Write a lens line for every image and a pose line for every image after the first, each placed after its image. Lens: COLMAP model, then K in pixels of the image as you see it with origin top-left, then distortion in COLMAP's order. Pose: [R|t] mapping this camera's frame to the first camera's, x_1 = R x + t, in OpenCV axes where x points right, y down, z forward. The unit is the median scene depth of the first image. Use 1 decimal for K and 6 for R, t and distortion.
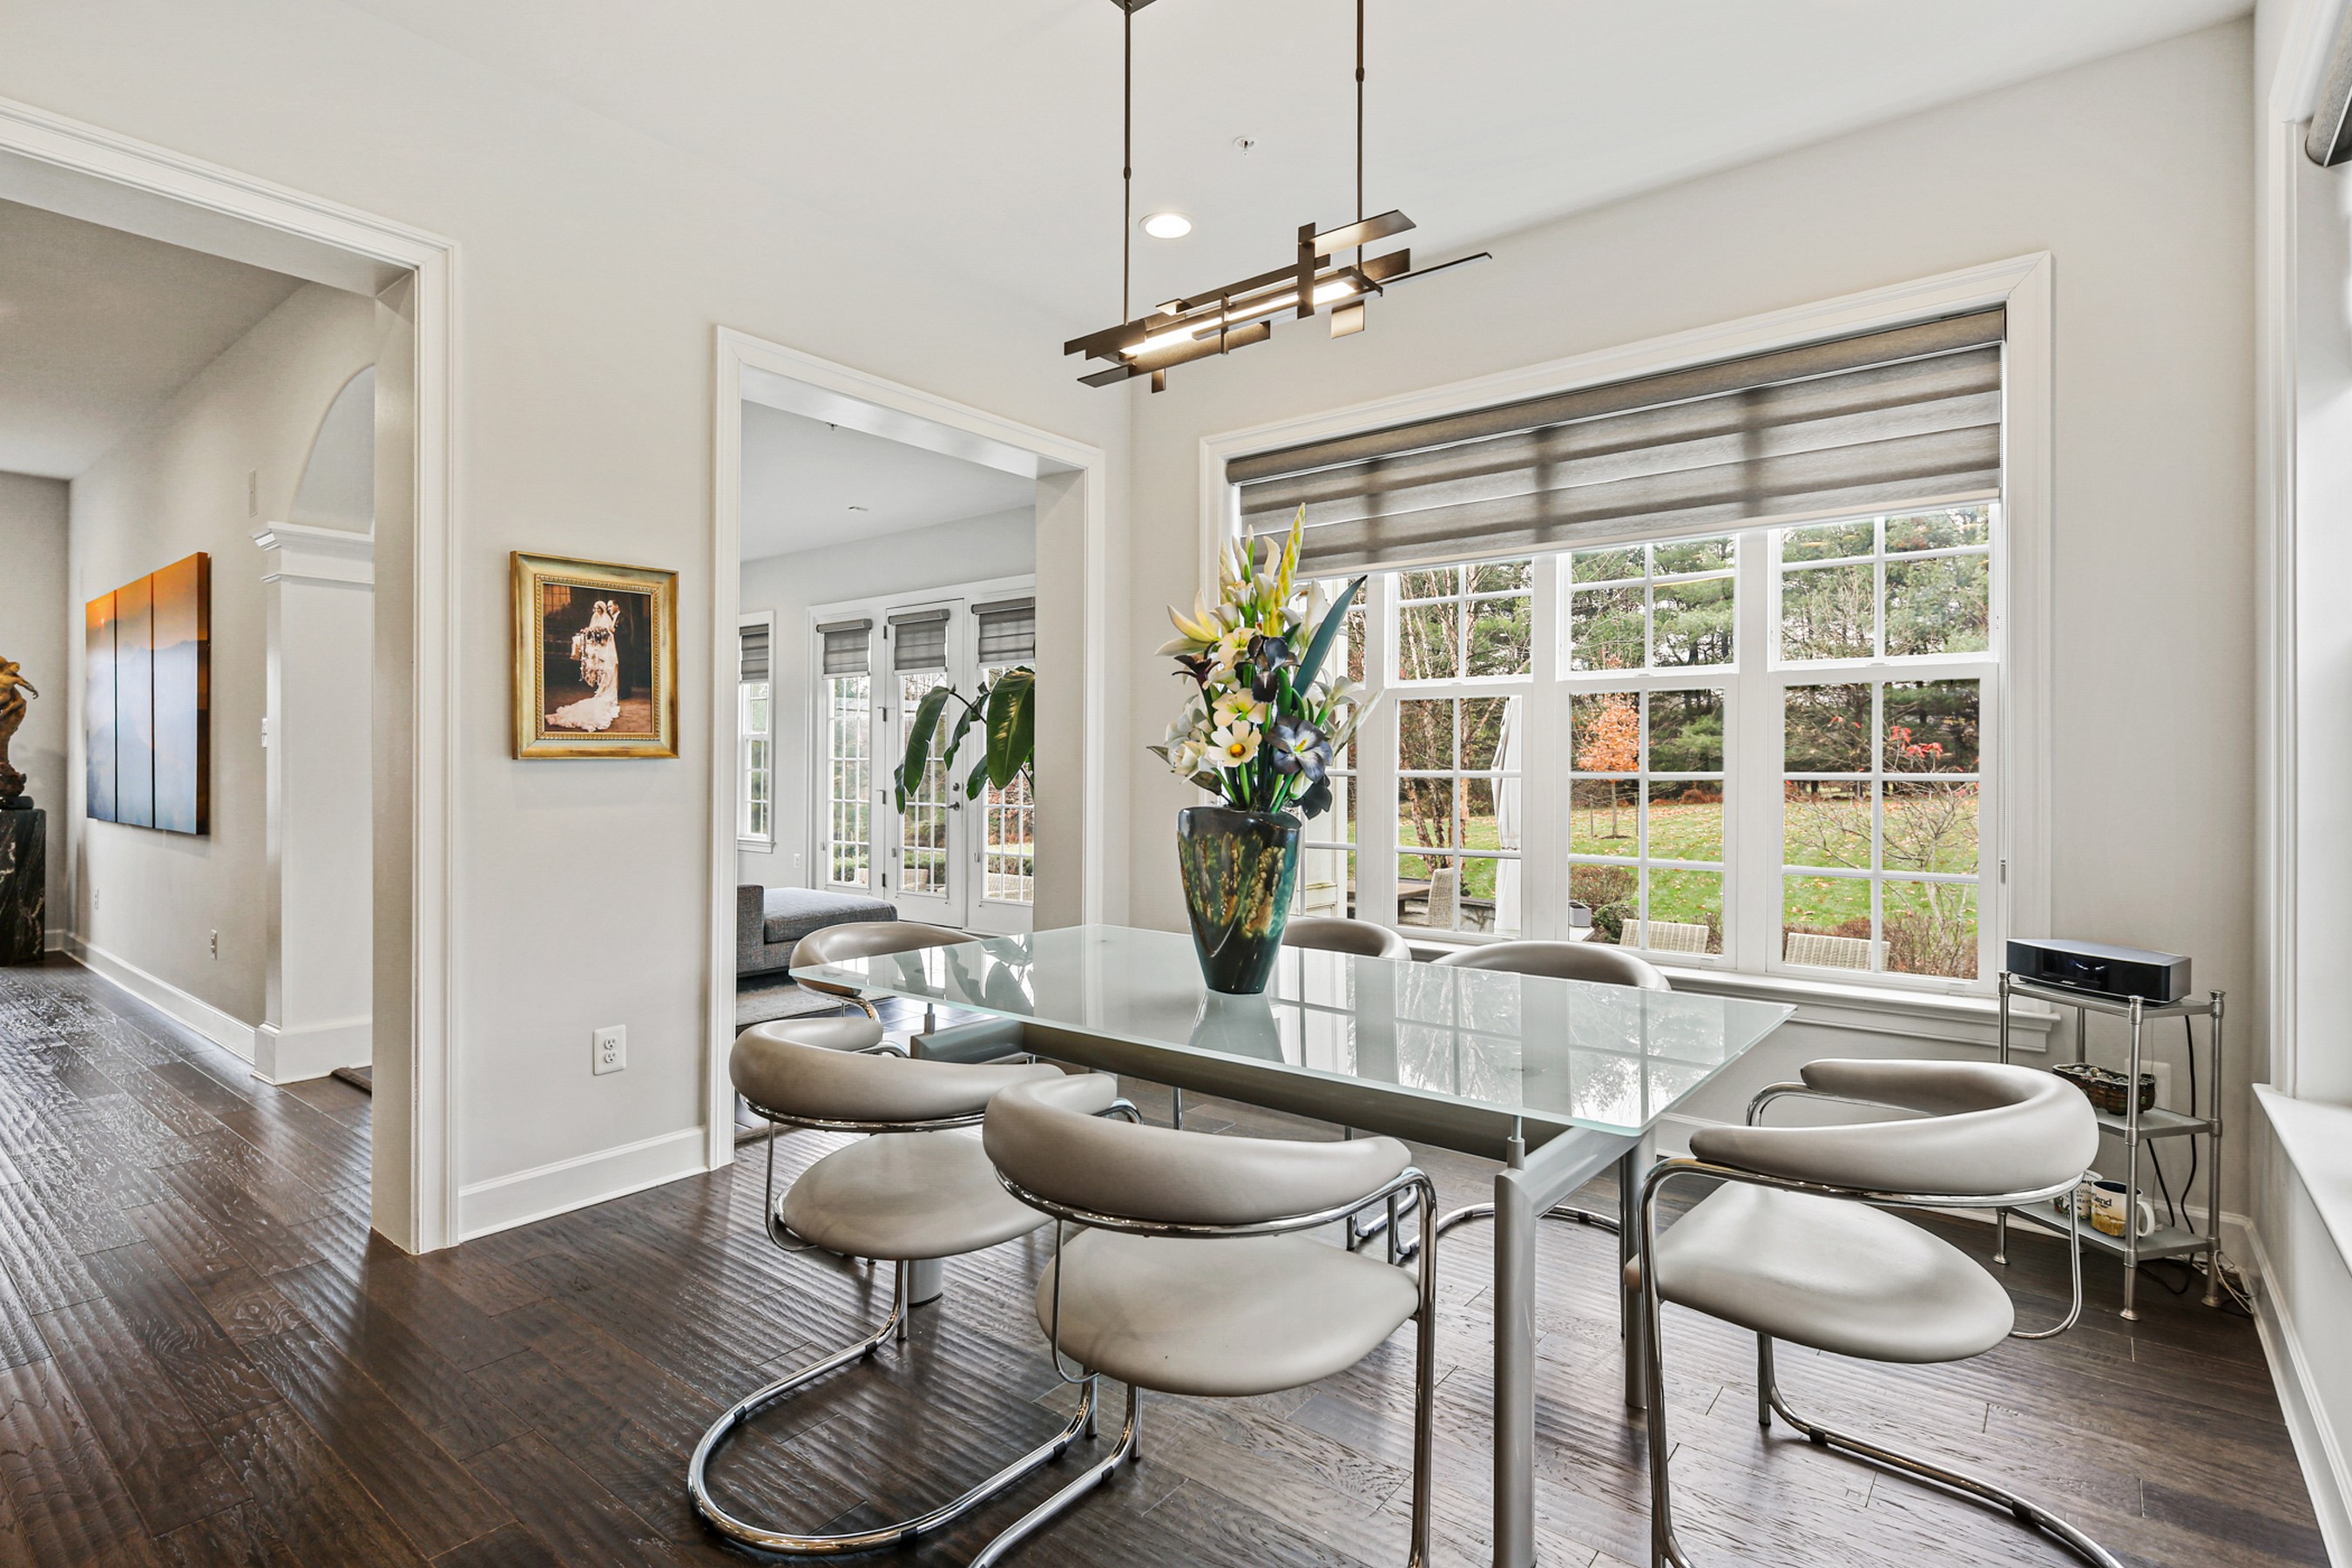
lens RADIAL K [[1144.1, 0, 1179.9], [0, 1144.1, 769.0], [0, 0, 1]] dist [-0.001587, -0.002537]
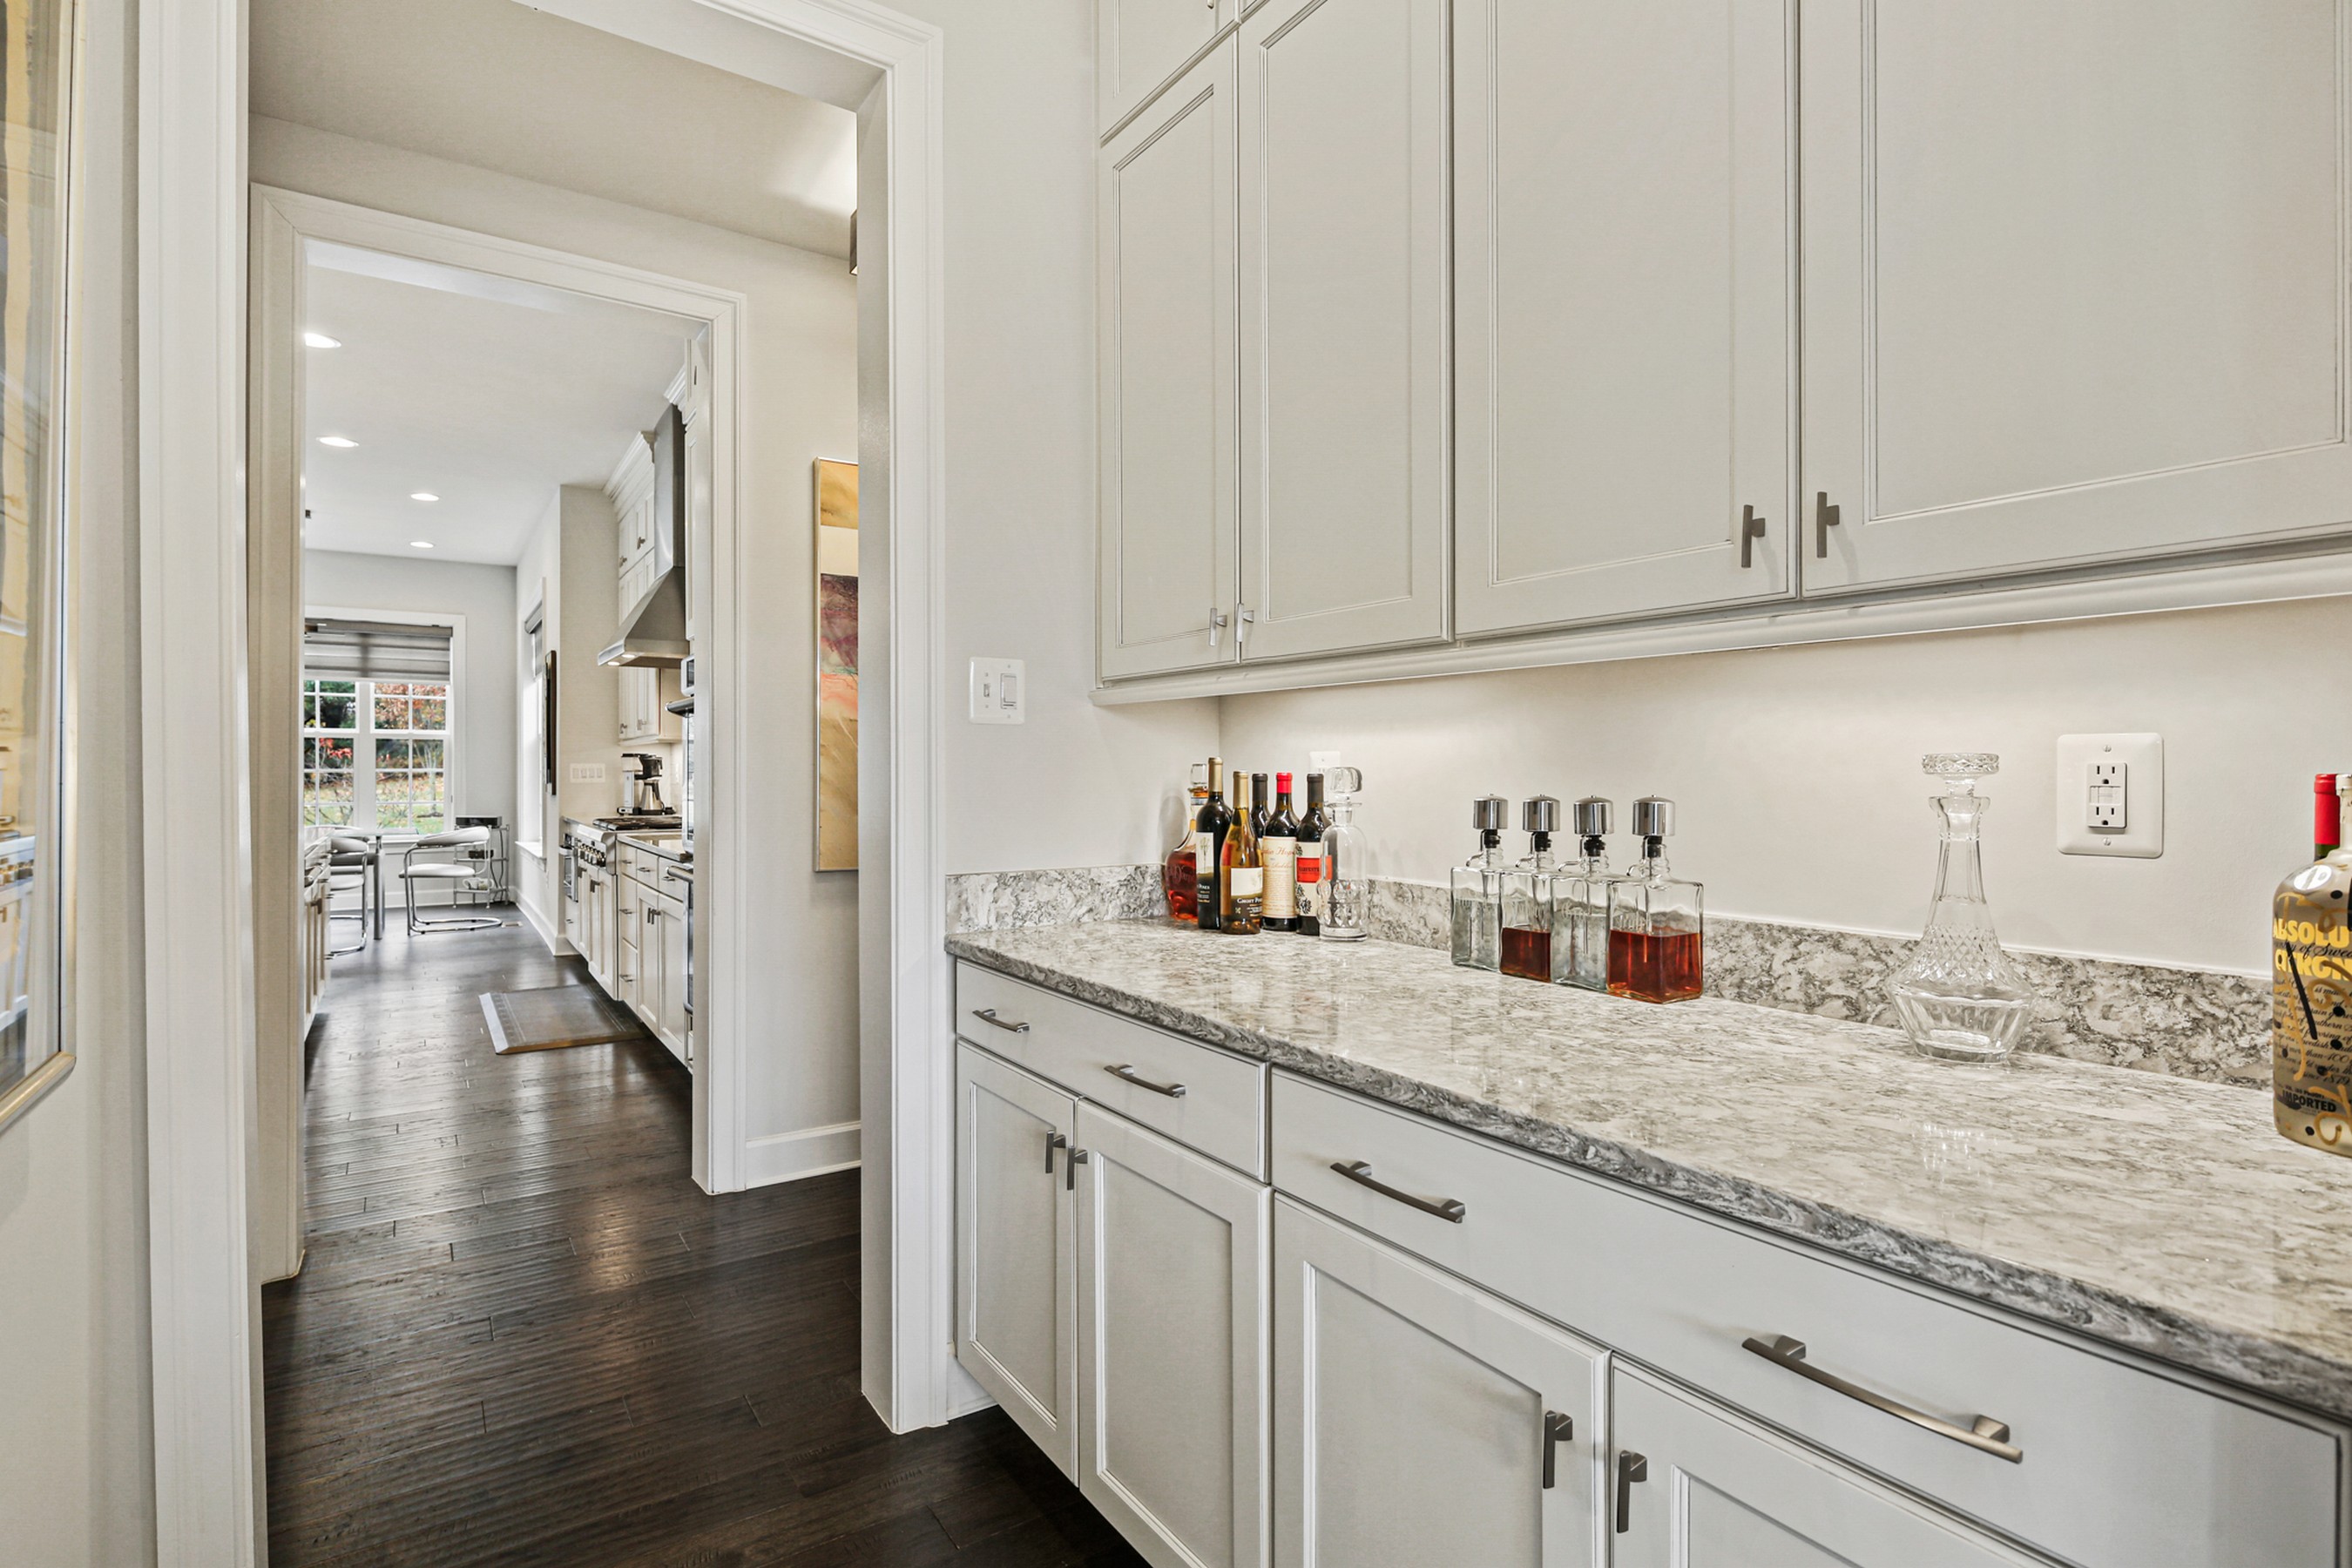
lens RADIAL K [[1144.1, 0, 1186.3], [0, 1144.1, 770.6], [0, 0, 1]] dist [-0.001587, -0.002537]
pose [[0.289363, -0.006169, 0.957200, -1.209046], [-0.000599, 0.999978, 0.006626, -0.009192], [-0.957219, -0.002491, 0.289353, -1.317641]]
